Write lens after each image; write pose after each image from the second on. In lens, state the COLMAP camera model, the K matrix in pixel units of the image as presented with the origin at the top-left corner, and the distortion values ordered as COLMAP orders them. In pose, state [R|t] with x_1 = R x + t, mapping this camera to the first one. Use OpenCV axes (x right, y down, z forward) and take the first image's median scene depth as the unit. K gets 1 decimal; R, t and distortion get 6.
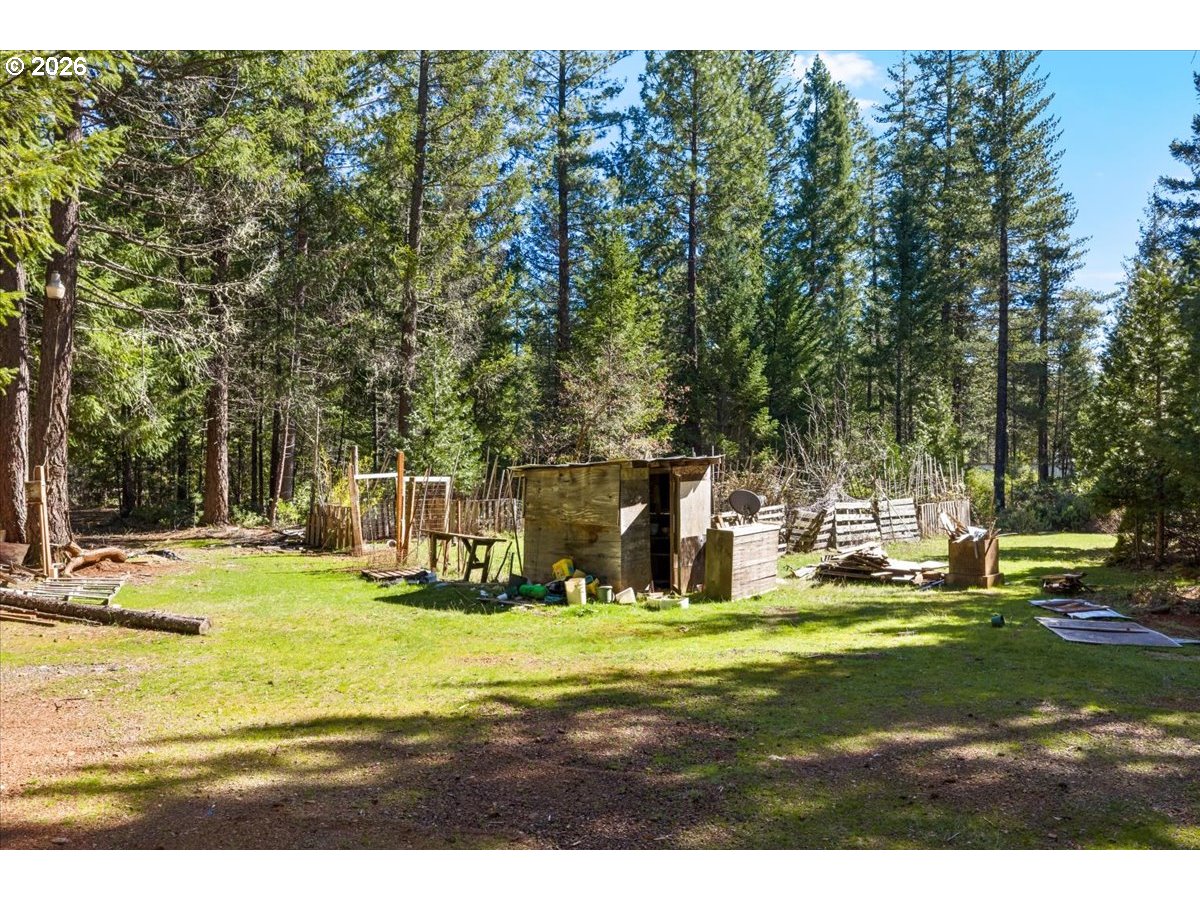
lens RADIAL K [[993.1, 0, 606.2], [0, 993.1, 453.2], [0, 0, 1]] dist [0.001773, -0.002523]
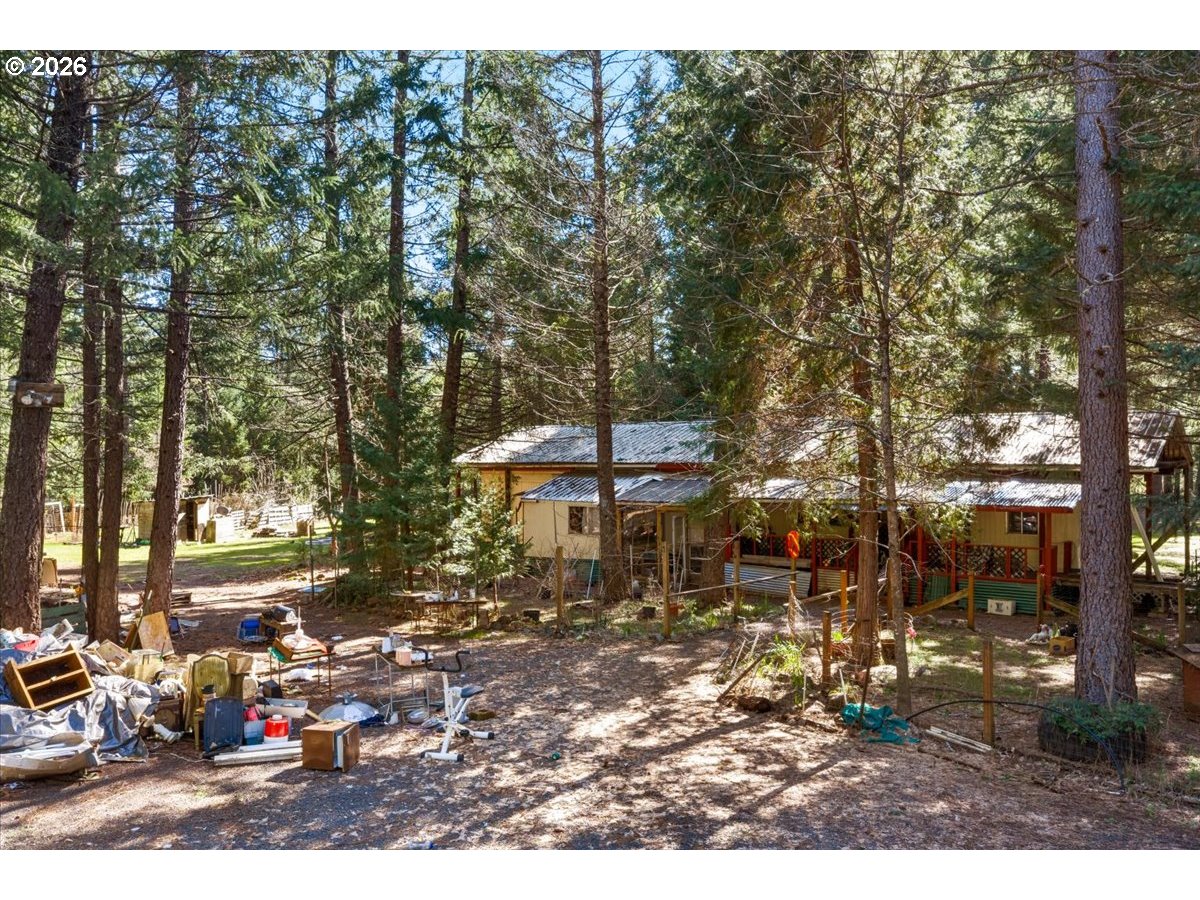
lens RADIAL K [[993.1, 0, 606.2], [0, 993.1, 453.2], [0, 0, 1]] dist [0.001773, -0.002523]
pose [[0.894587, -0.015433, 0.446627, -0.143680], [0.015064, 0.999877, 0.004378, -0.110281], [-0.446640, 0.002812, 0.894709, -2.032412]]
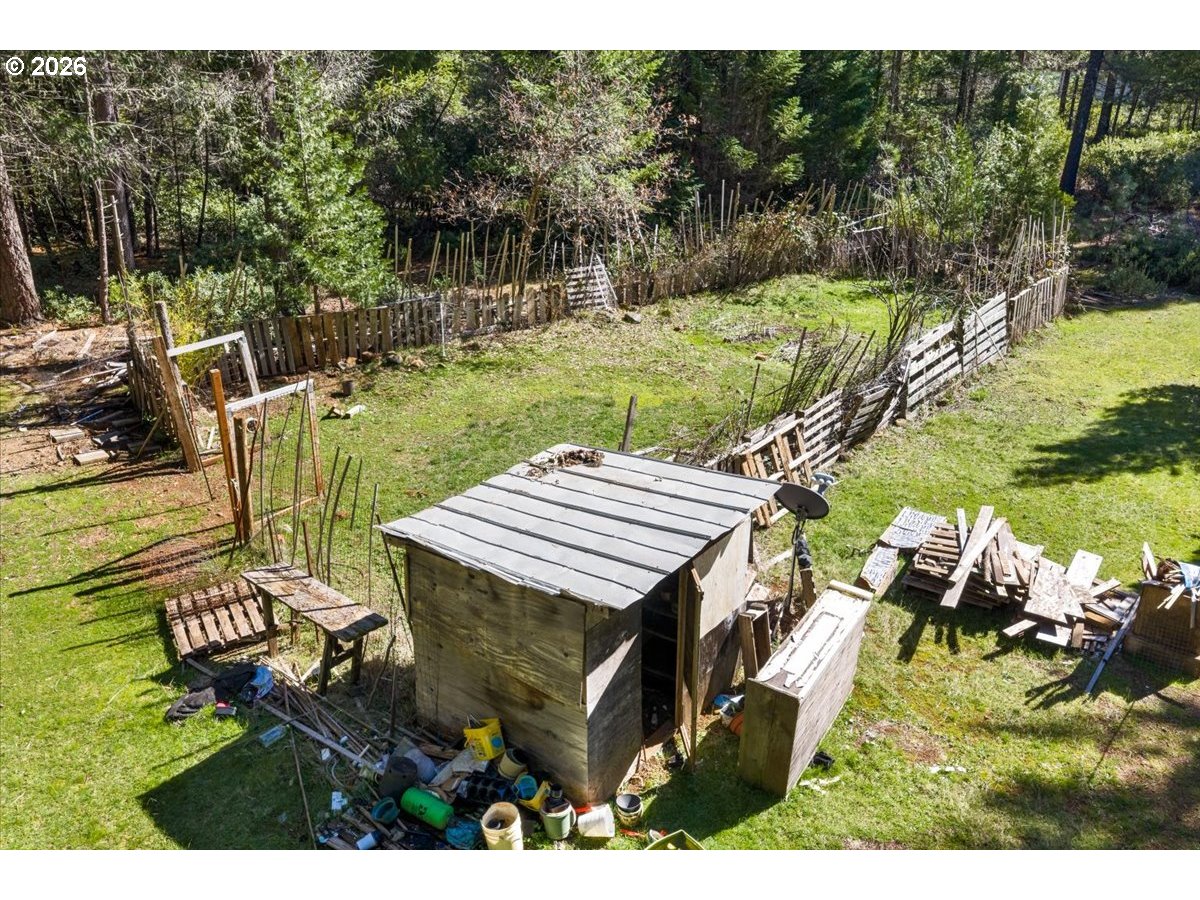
lens RADIAL K [[993.1, 0, 606.2], [0, 993.1, 453.2], [0, 0, 1]] dist [0.001773, -0.002523]
pose [[0.999753, -0.006886, 0.021115, 0.012994], [-0.002496, 0.909857, 0.414914, -0.229191], [-0.022068, -0.414865, 0.909615, 0.503609]]
